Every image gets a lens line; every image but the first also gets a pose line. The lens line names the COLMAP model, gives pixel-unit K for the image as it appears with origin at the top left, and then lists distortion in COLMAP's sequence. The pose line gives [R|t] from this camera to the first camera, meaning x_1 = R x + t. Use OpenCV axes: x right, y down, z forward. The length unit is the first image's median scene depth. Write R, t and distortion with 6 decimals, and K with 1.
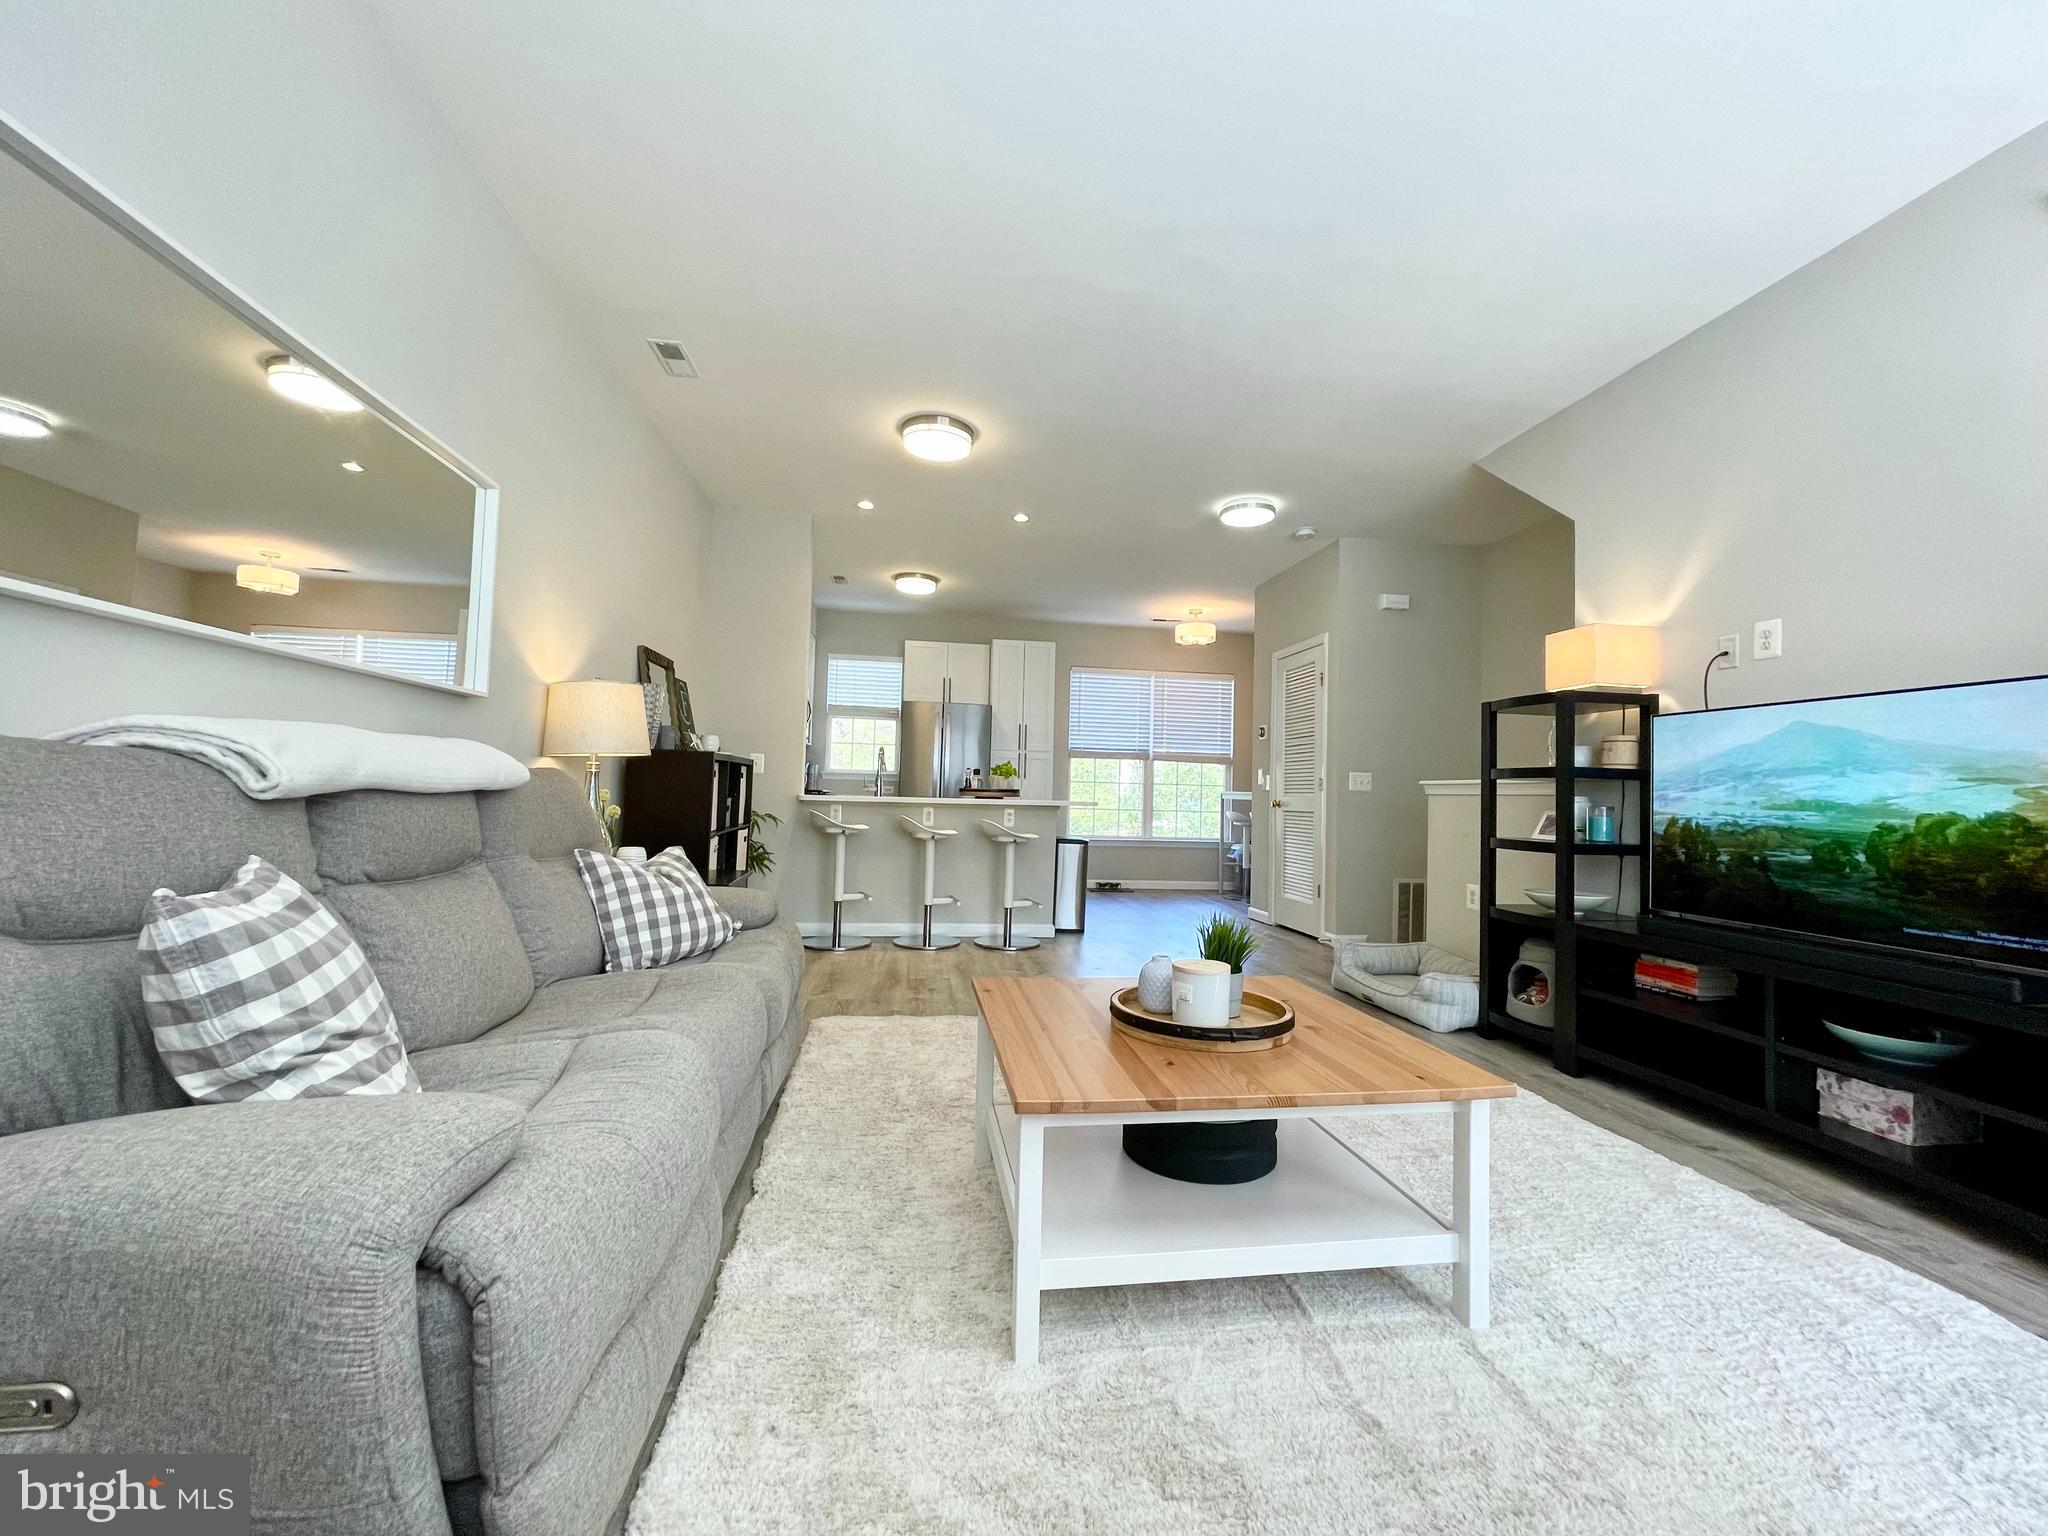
lens RADIAL K [[822.8, 0, 1027.7], [0, 822.8, 761.9], [0, 0, 1]] dist [-0.004078, 0.000591]
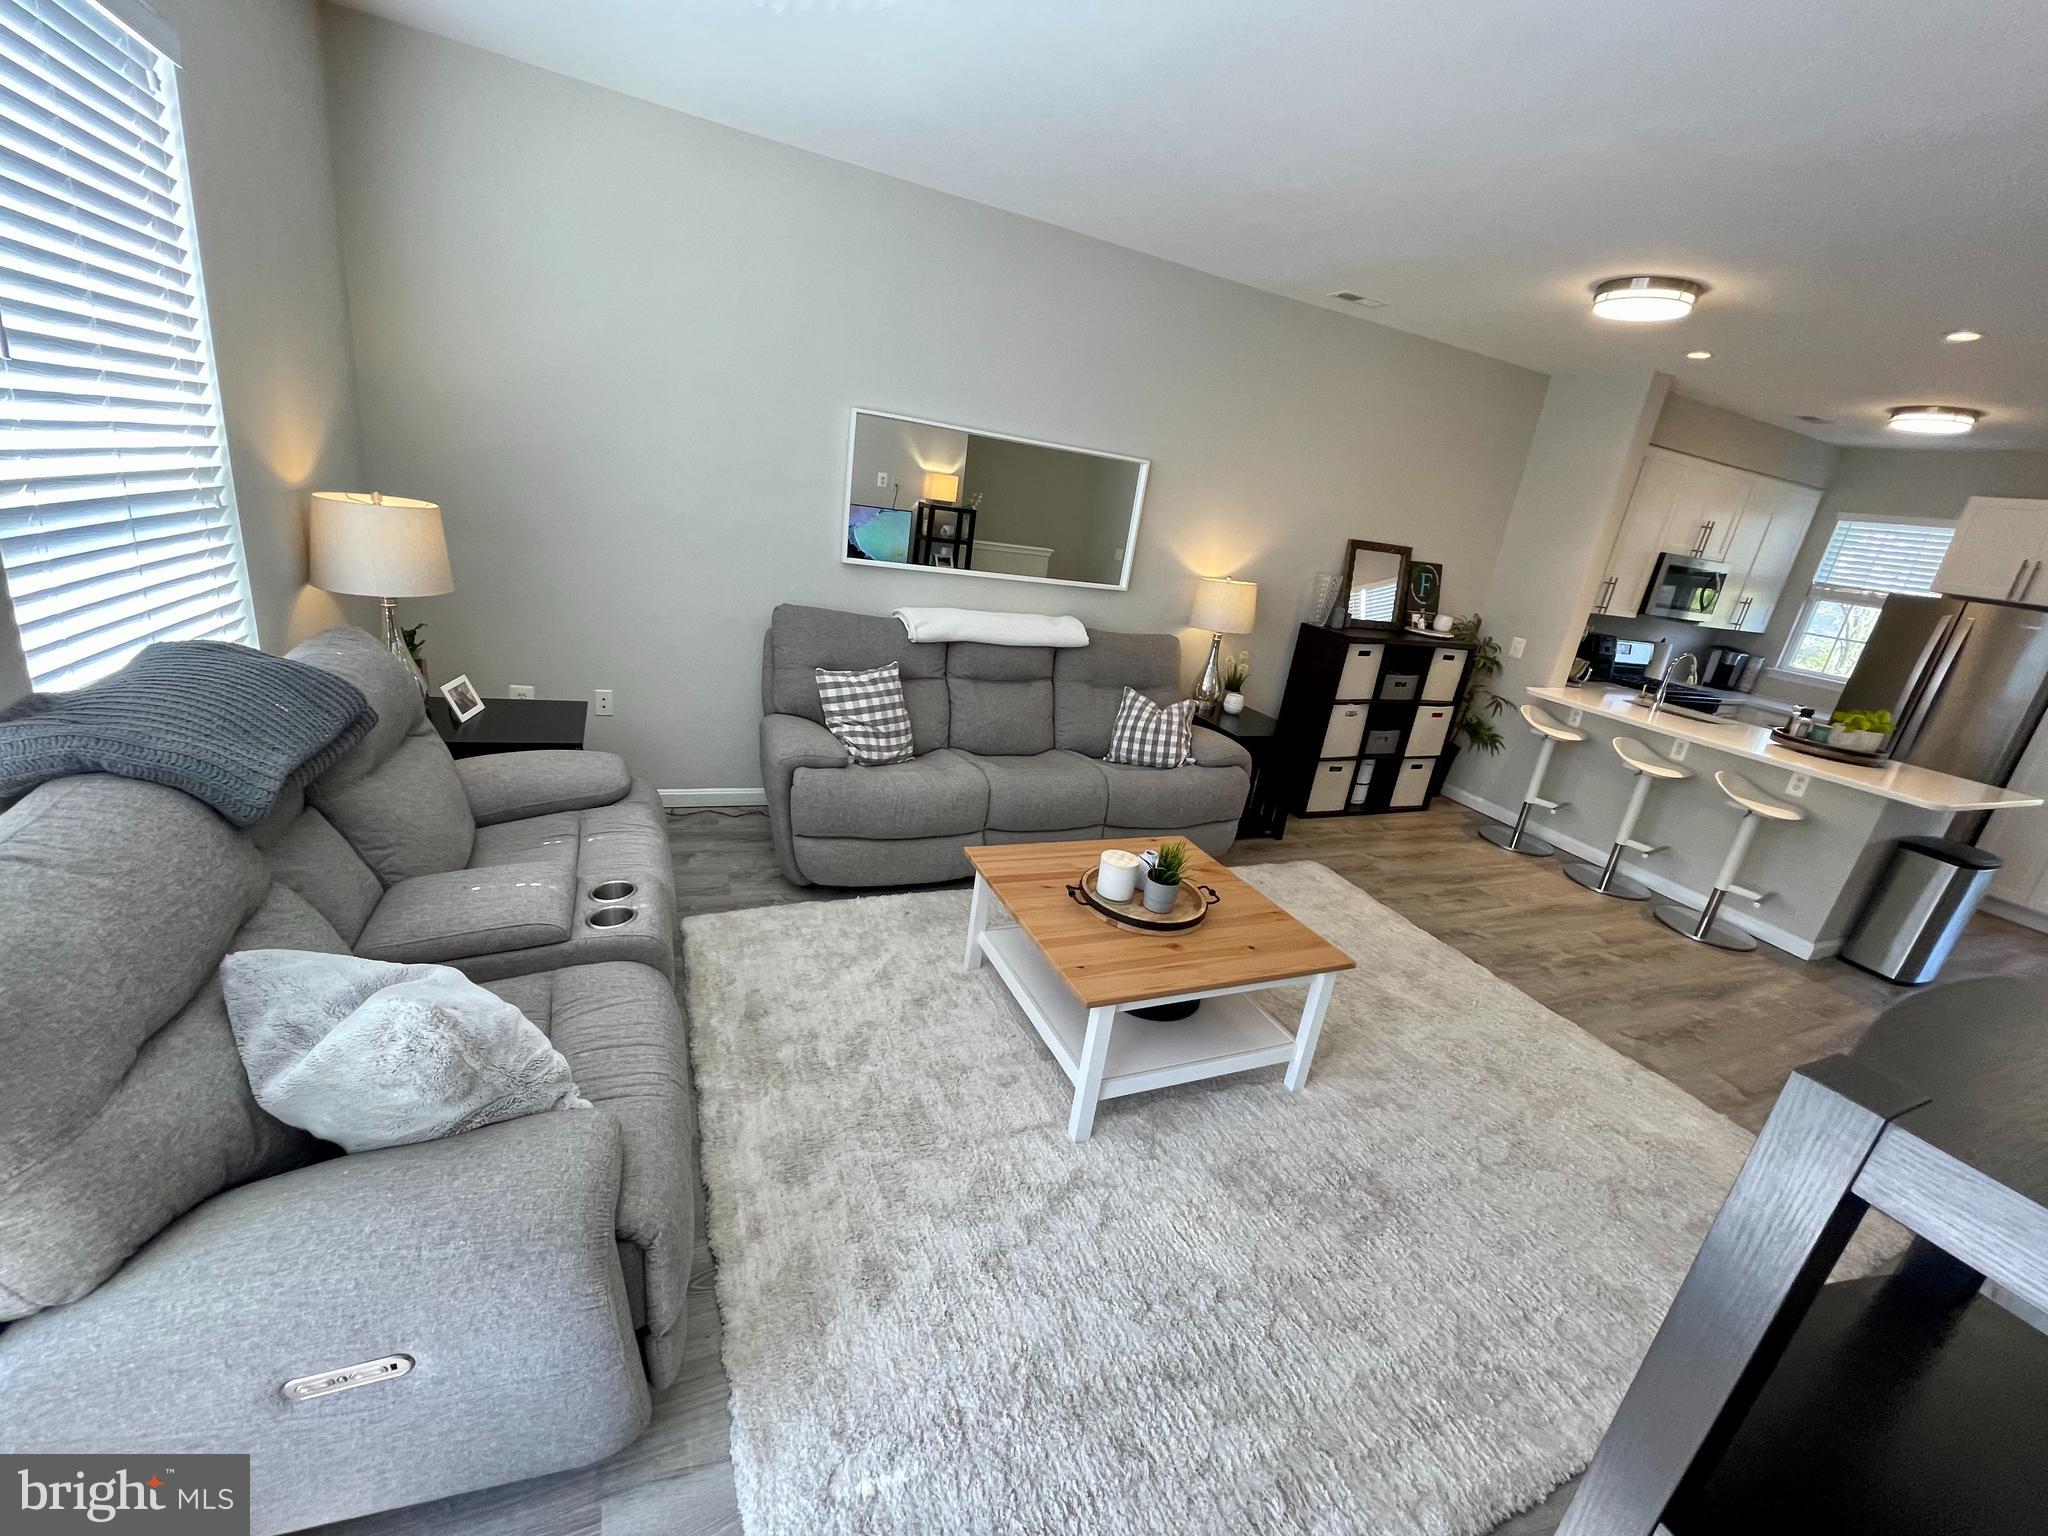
lens RADIAL K [[825.9, 0, 1032.8], [0, 825.9, 758.4], [0, 0, 1]] dist [-0.008784, 0.004642]
pose [[0.276151, 0.304530, -0.911593, 0.872174], [-0.092350, 0.952494, 0.290218, -0.199754], [0.956667, 0.004042, 0.291155, 0.255783]]
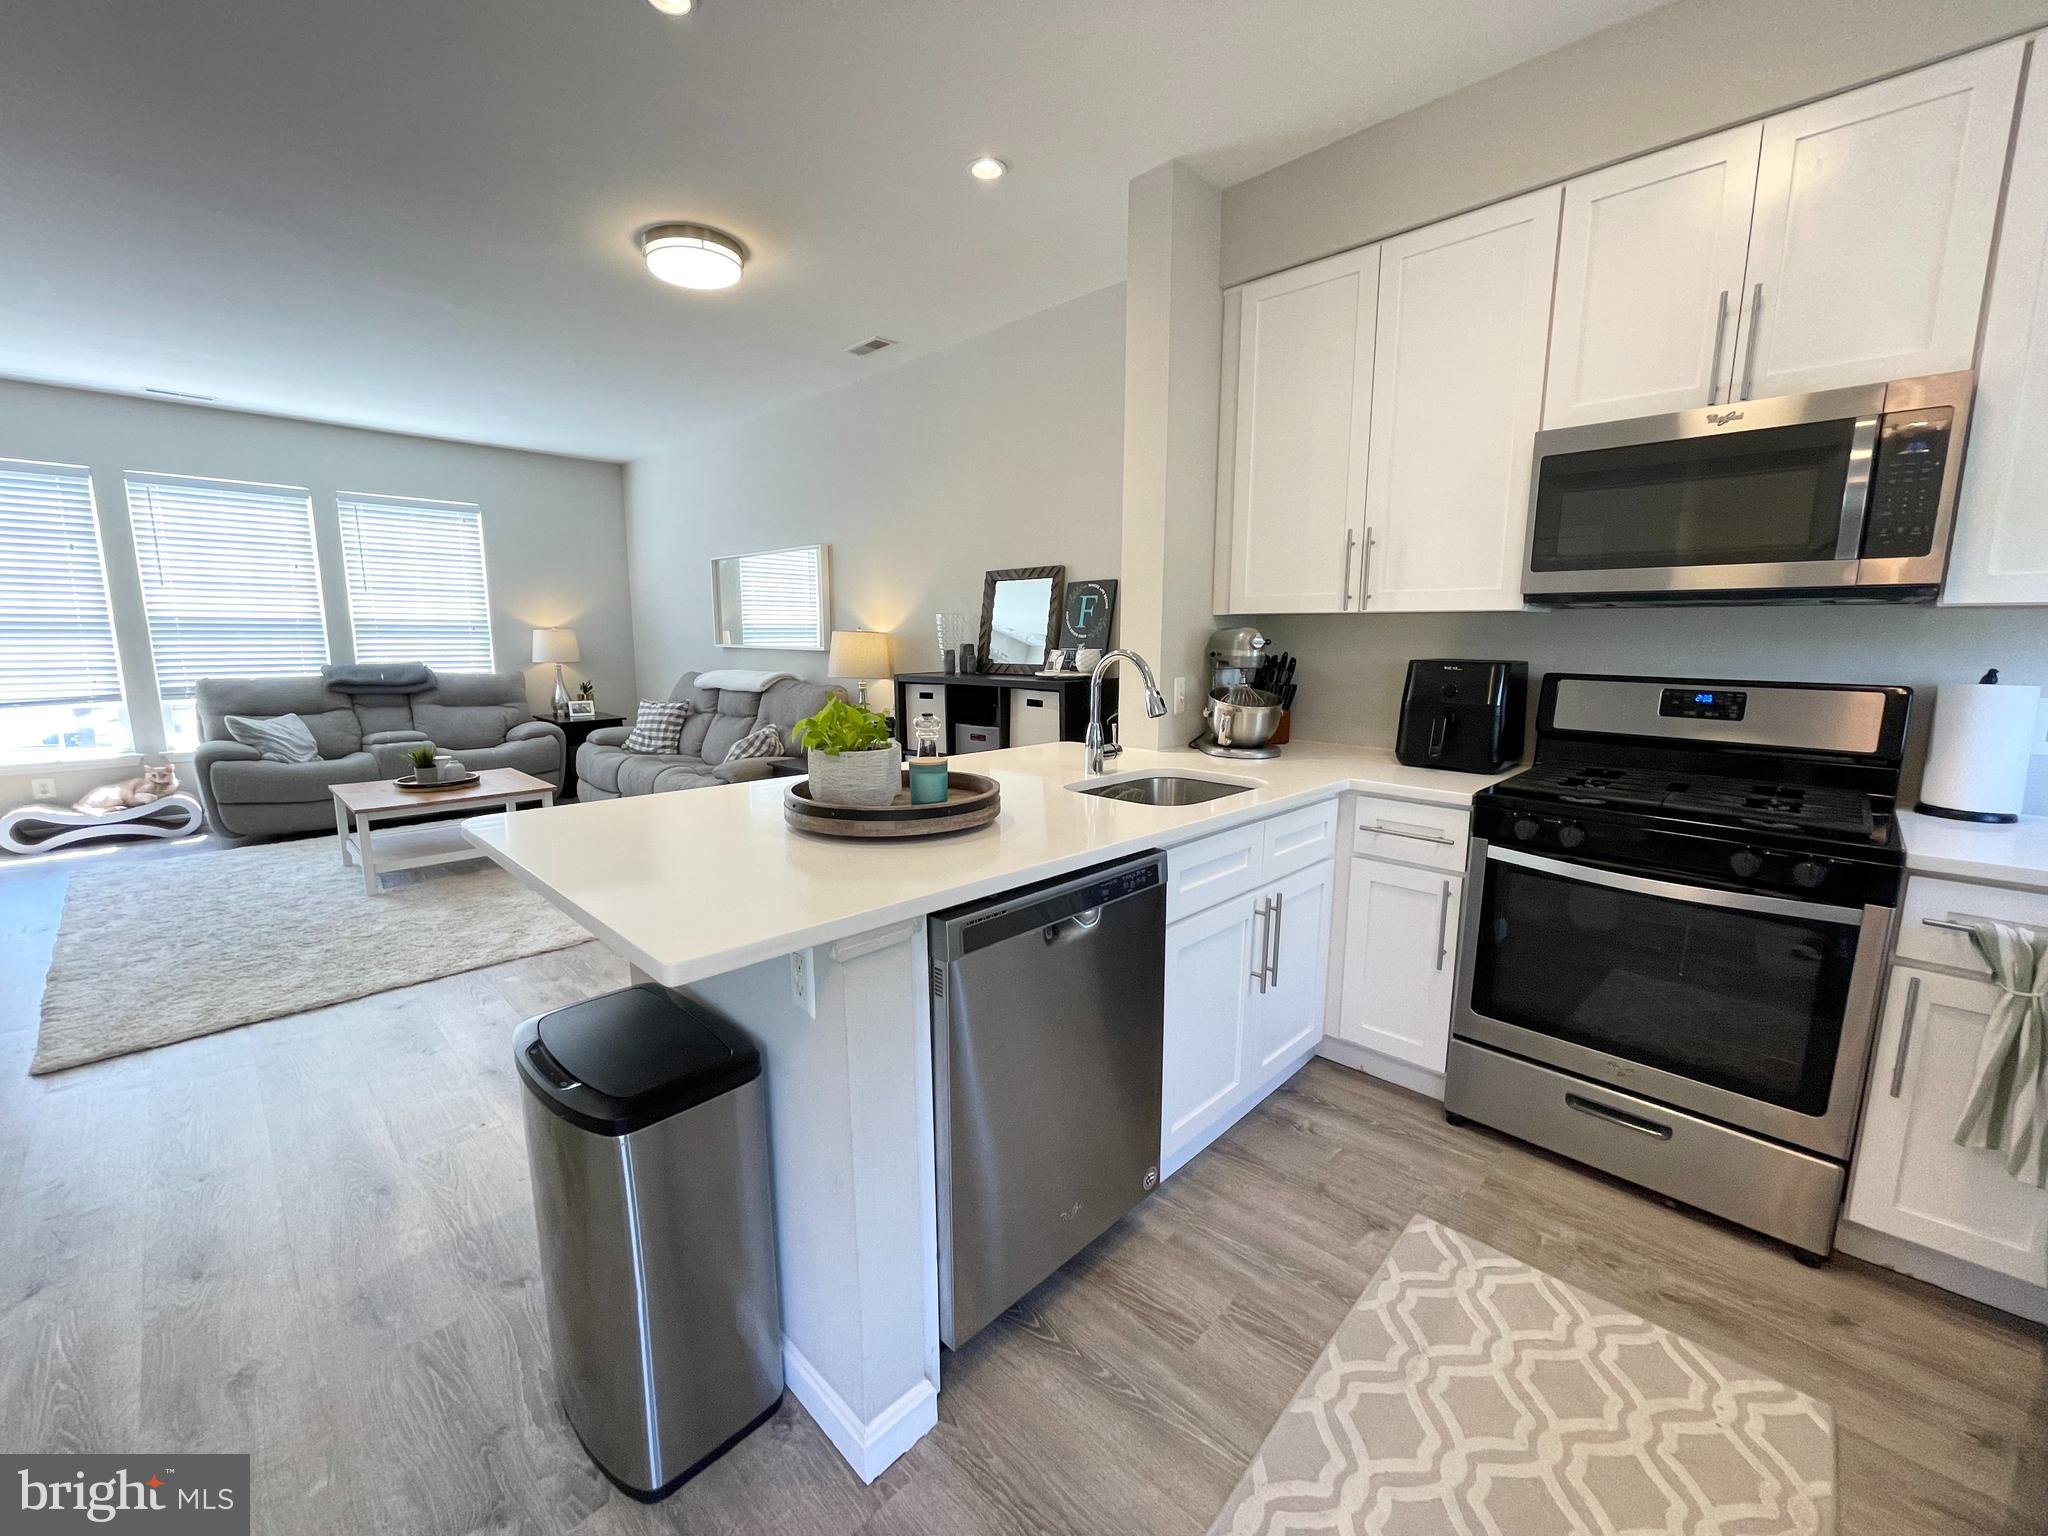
lens RADIAL K [[822.8, 0, 1027.7], [0, 822.8, 761.9], [0, 0, 1]] dist [-0.004078, 0.000591]
pose [[-0.789357, 0.064540, -0.610533, 0.198672], [-0.000390, 0.994406, 0.105625, -0.014948], [0.613934, 0.083614, -0.784916, 2.611527]]
